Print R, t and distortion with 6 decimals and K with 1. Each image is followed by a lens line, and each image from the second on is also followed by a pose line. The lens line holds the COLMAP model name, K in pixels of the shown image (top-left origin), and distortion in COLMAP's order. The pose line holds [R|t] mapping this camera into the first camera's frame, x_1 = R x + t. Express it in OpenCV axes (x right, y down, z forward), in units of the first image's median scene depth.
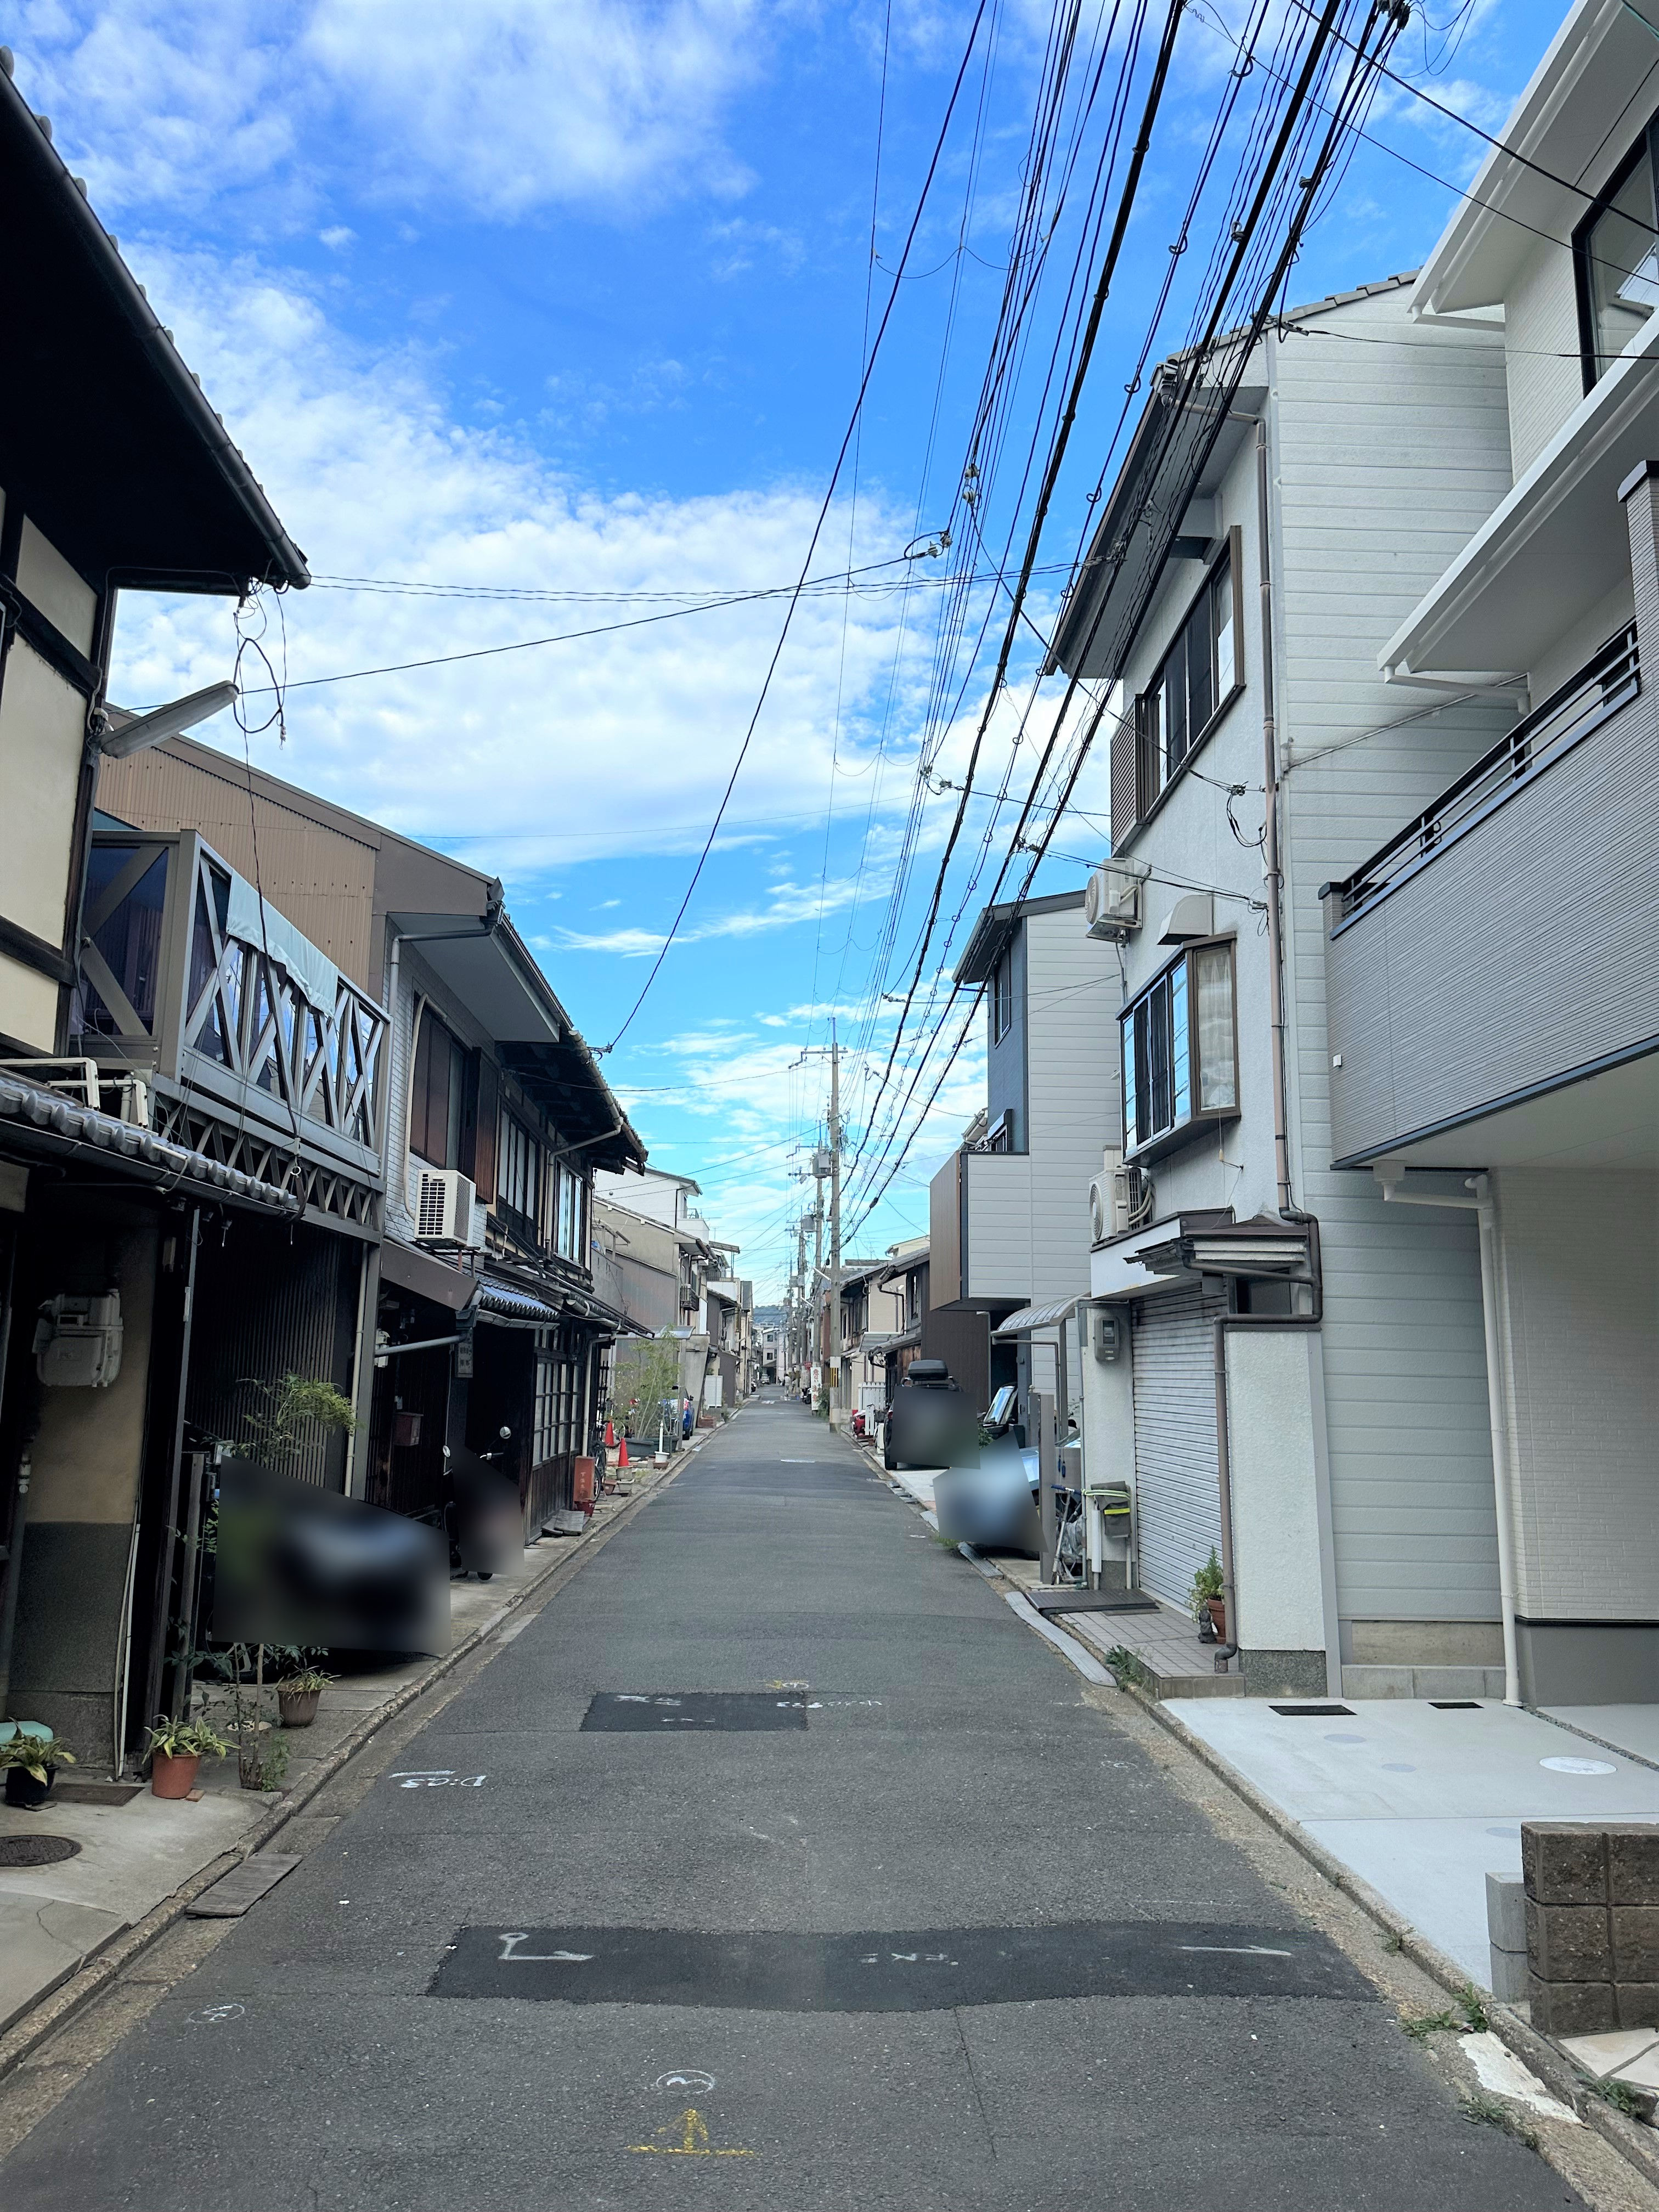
lens RADIAL K [[1580.8, 0, 833.1], [0, 1580.8, 1102.9], [0, 0, 1]] dist [-0.022989, -0.007013]
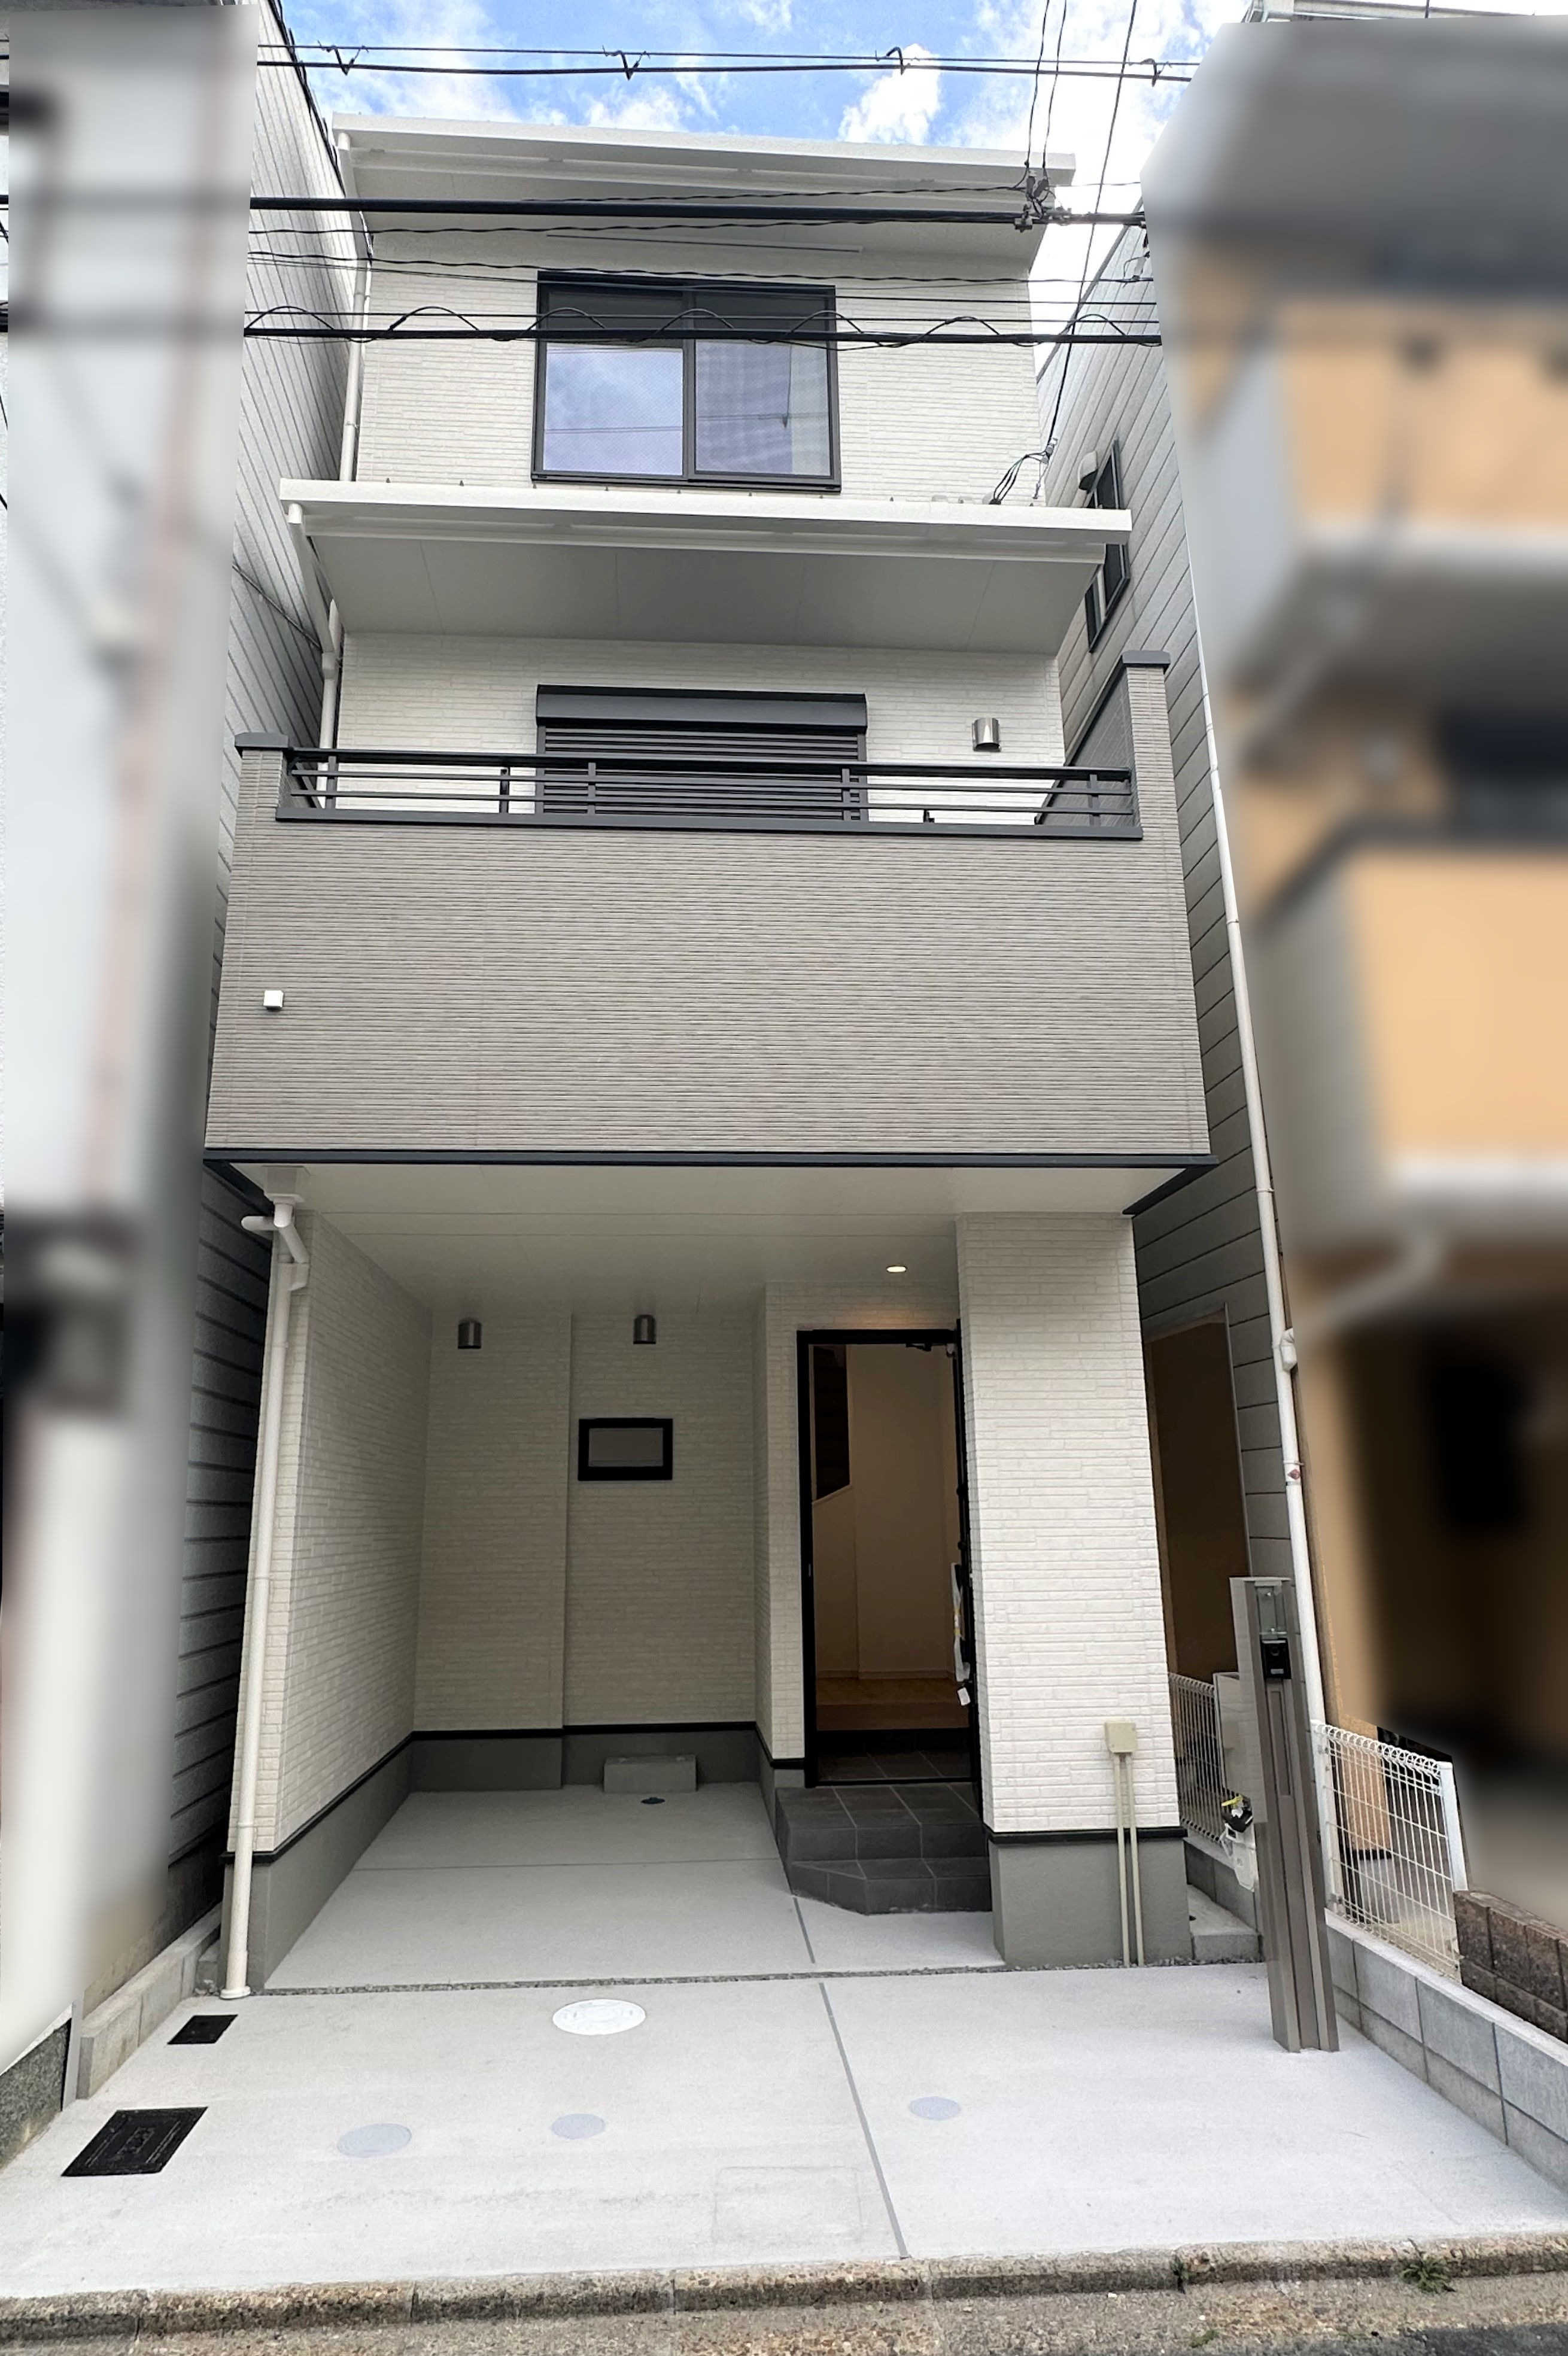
lens RADIAL K [[1339.3, 0, 762.6], [0, 1339.3, 1188.5], [0, 0, 1]] dist [-0.003692, -0.001311]
pose [[-0.040220, 0.219472, 0.974789, -0.298049], [-0.162126, 0.961218, -0.223106, 0.204518], [-0.985950, -0.167012, -0.003078, 1.194670]]
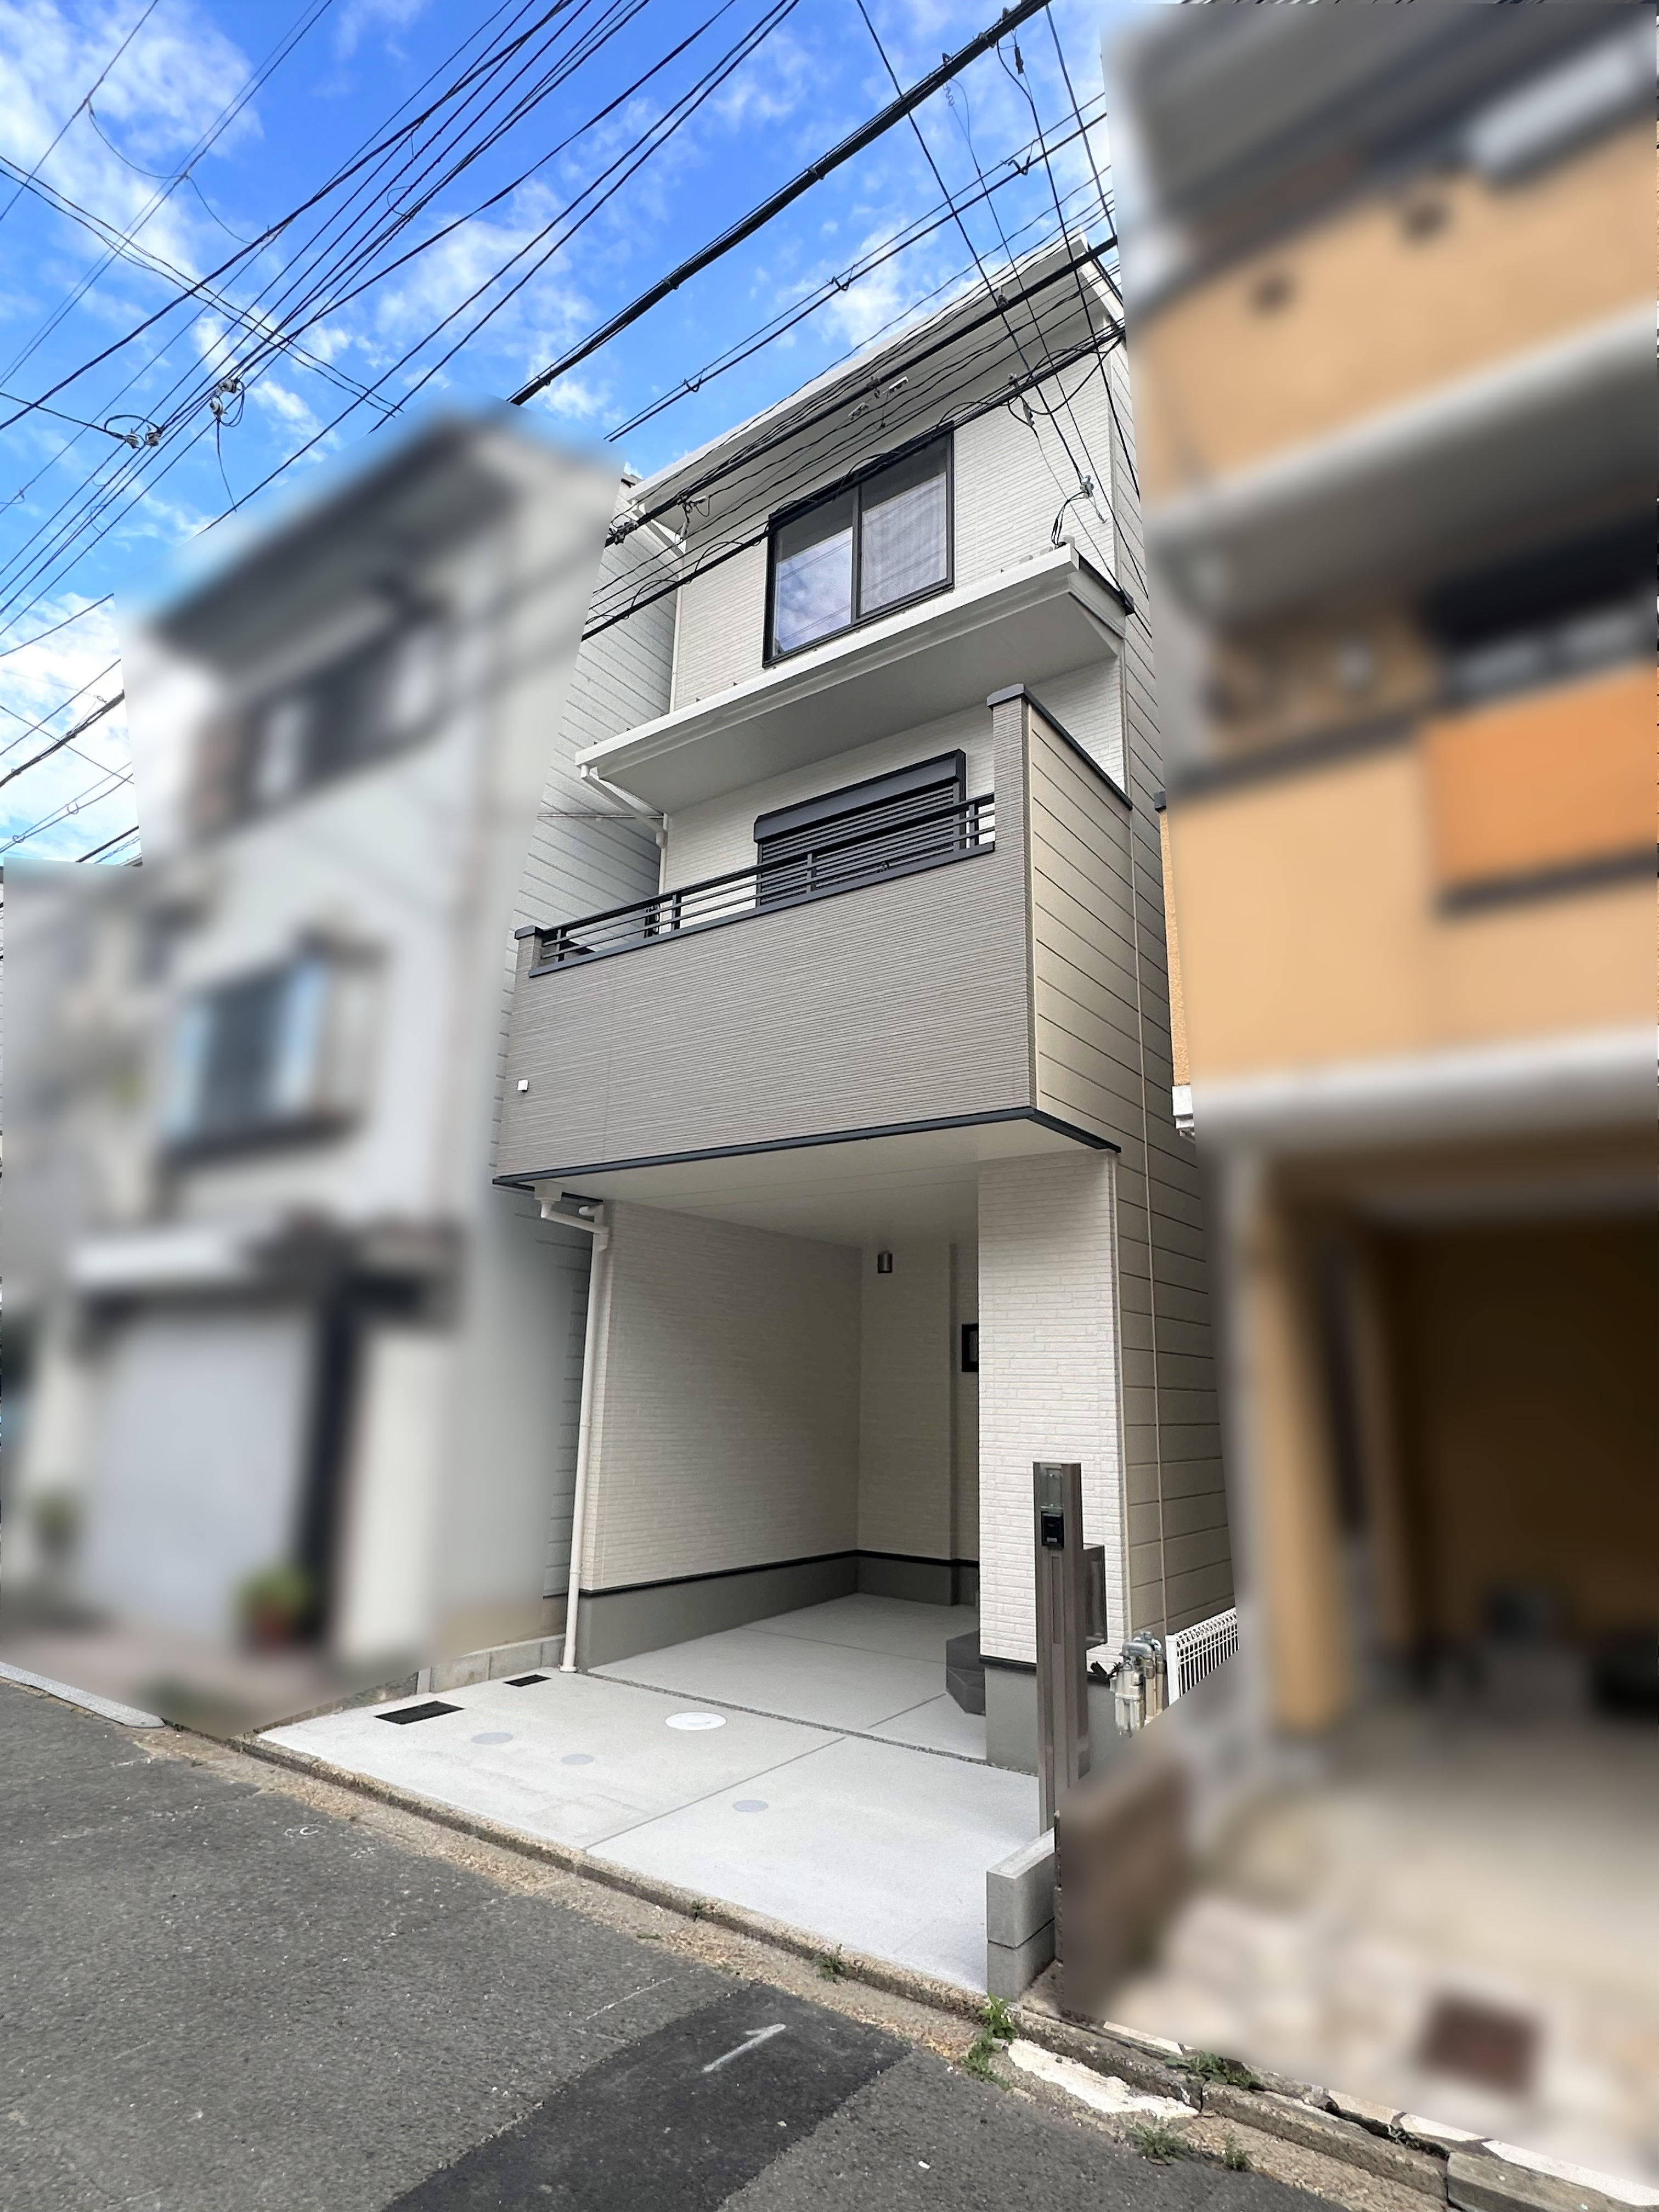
lens RADIAL K [[1179.4, 0, 833.9], [0, 1179.4, 1103.8], [0, 0, 1]] dist [-0.003900, -0.001312]
pose [[0.600606, 0.187469, 0.777257, -0.274676], [-0.149788, 0.981294, -0.120936, 0.077872], [-0.785389, -0.043789, 0.617452, 0.482929]]
